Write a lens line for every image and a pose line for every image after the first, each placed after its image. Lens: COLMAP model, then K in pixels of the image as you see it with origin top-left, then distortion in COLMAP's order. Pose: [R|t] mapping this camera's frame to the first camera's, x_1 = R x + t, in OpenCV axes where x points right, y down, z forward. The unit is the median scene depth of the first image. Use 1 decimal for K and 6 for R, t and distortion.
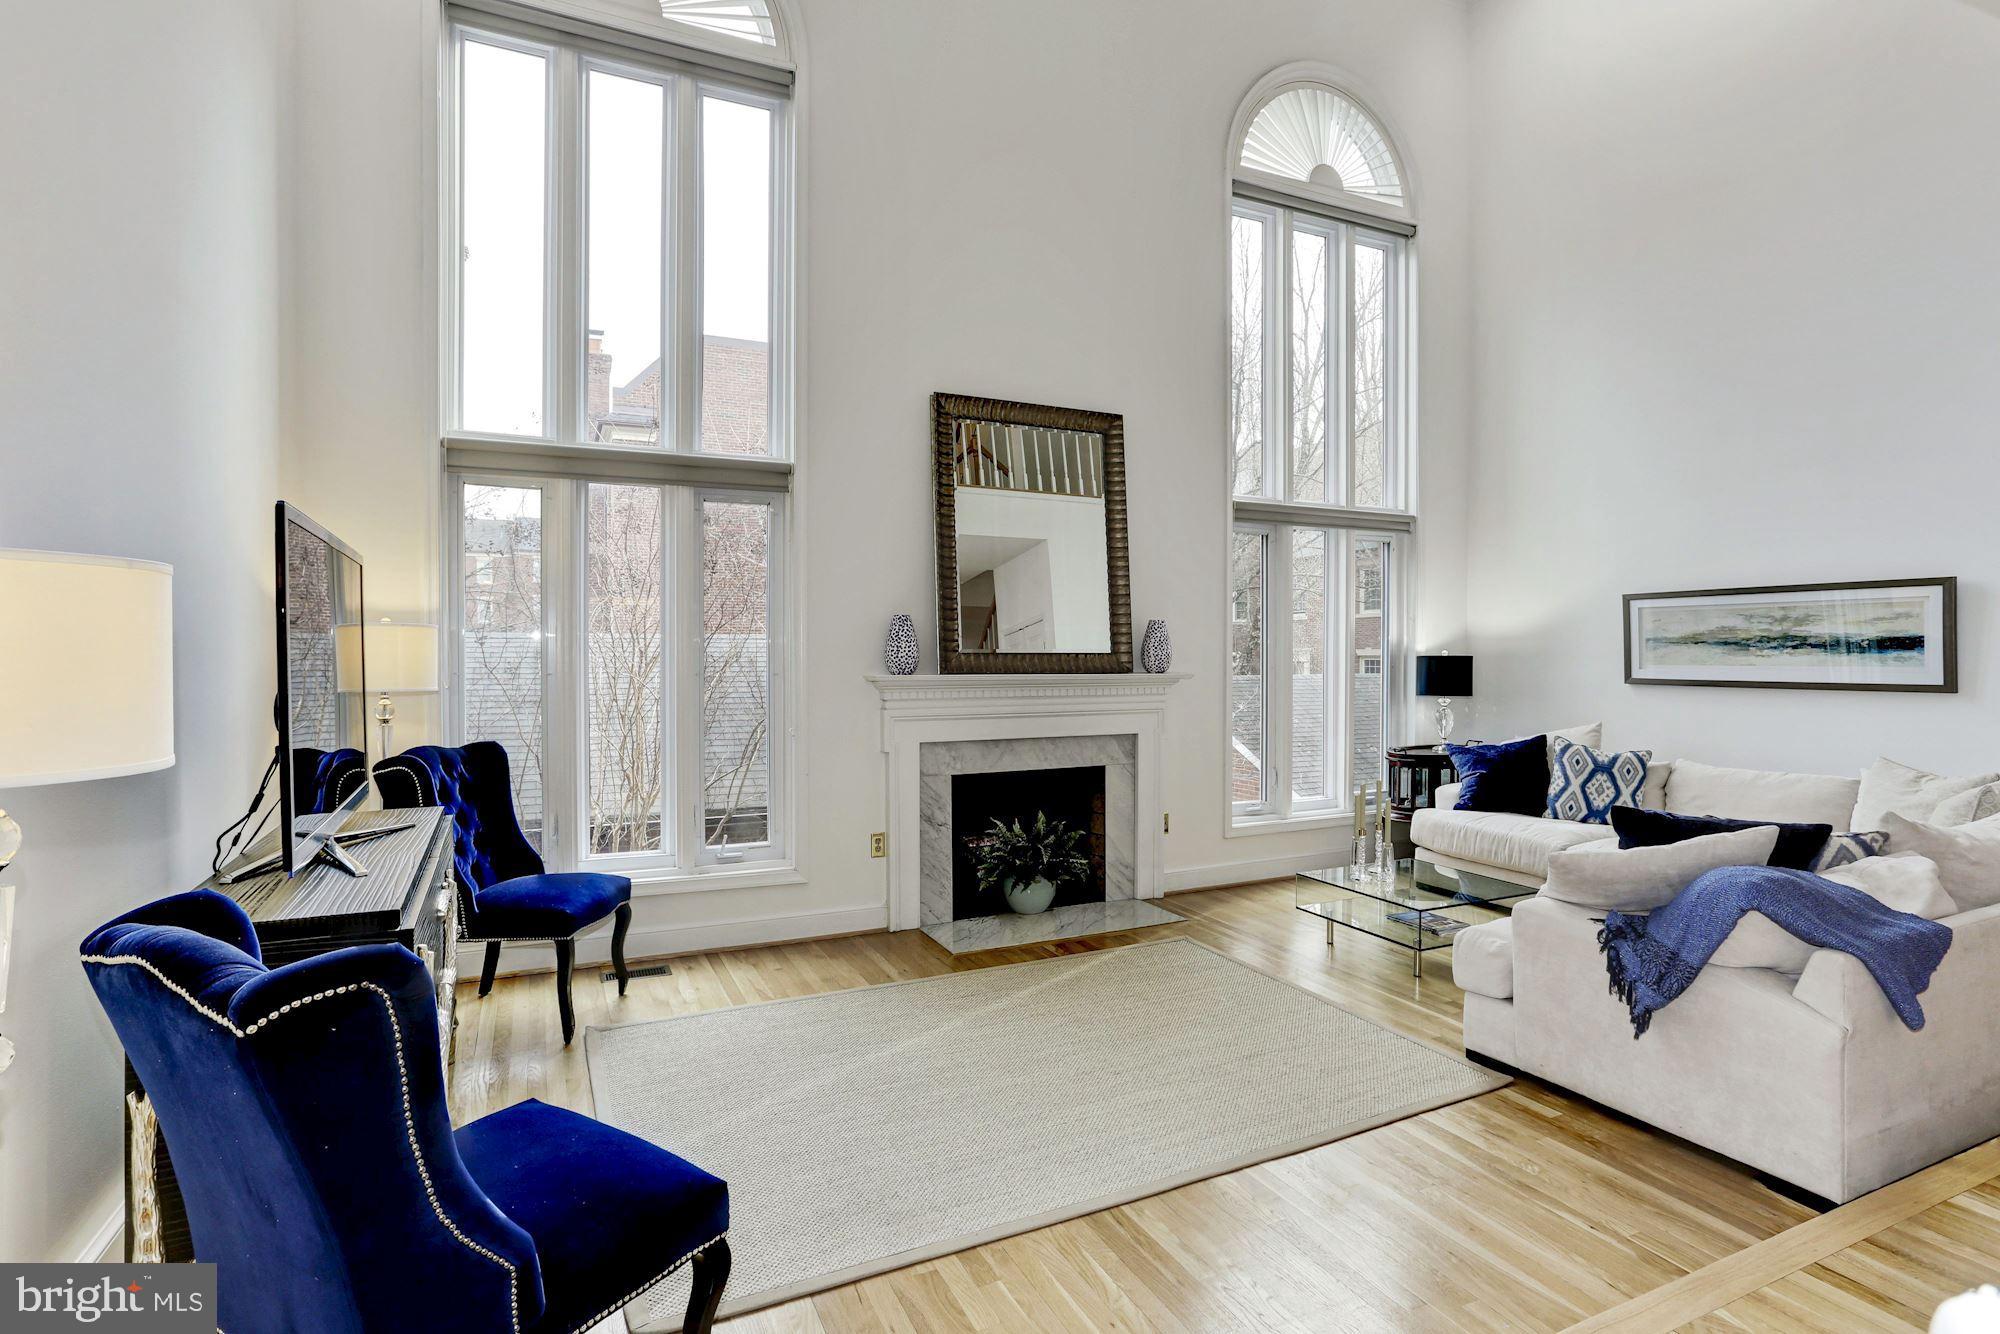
lens RADIAL K [[982.1, 0, 971.6], [0, 982.1, 660.6], [0, 0, 1]] dist [-0.038745, 0.000888]
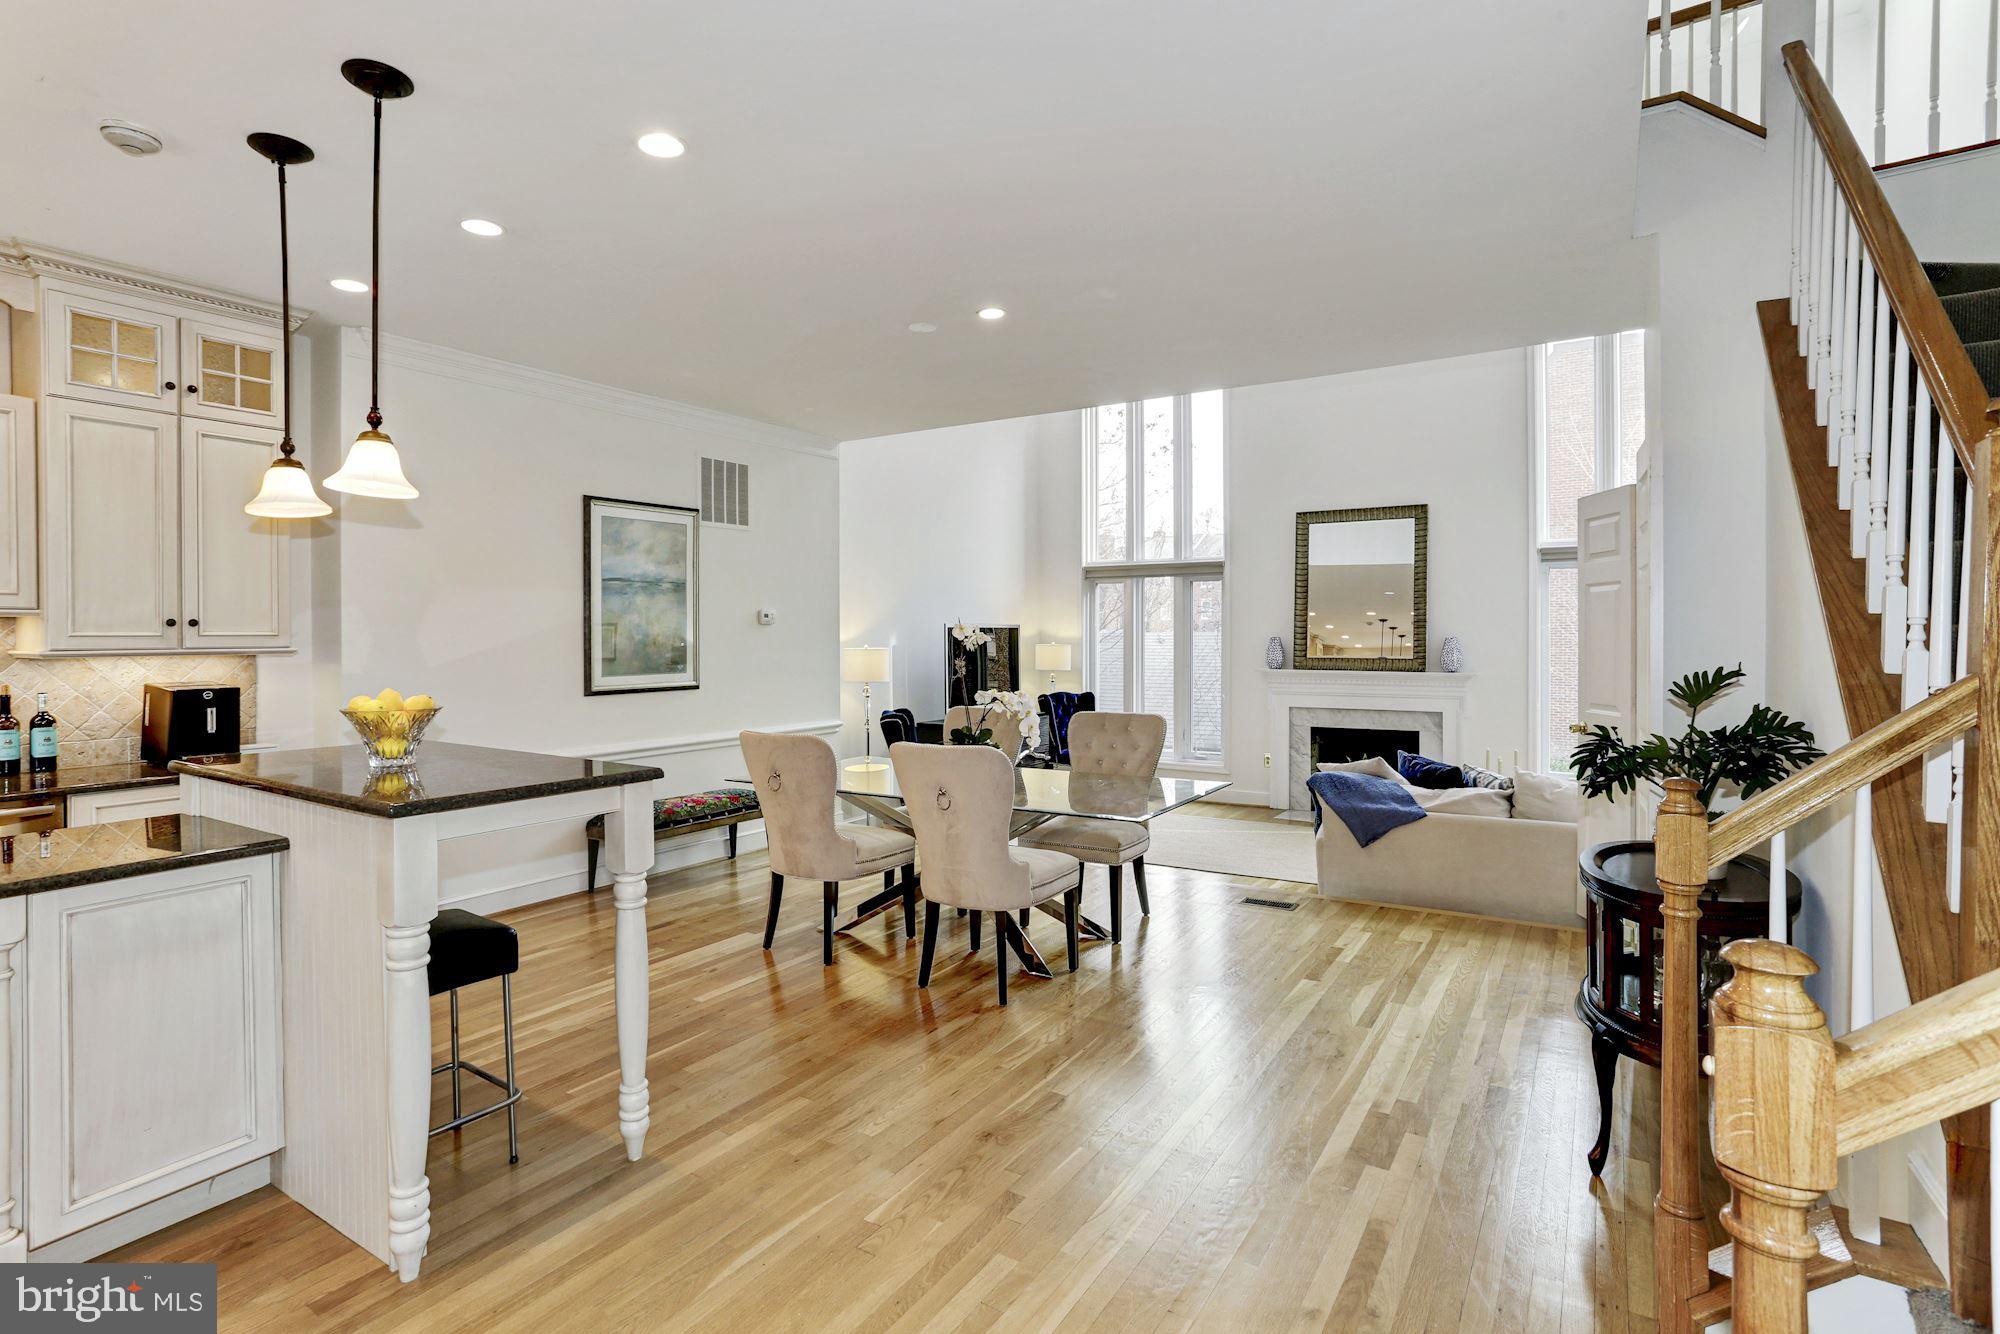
lens RADIAL K [[966.1, 0, 992.9], [0, 966.1, 638.9], [0, 0, 1]] dist [-0.052648, 0.035271]
pose [[0.541458, 0.000690, -0.840728, 1.116283], [-0.004742, 0.999986, -0.002233, -0.034232], [0.840715, 0.005196, 0.541454, -0.412515]]
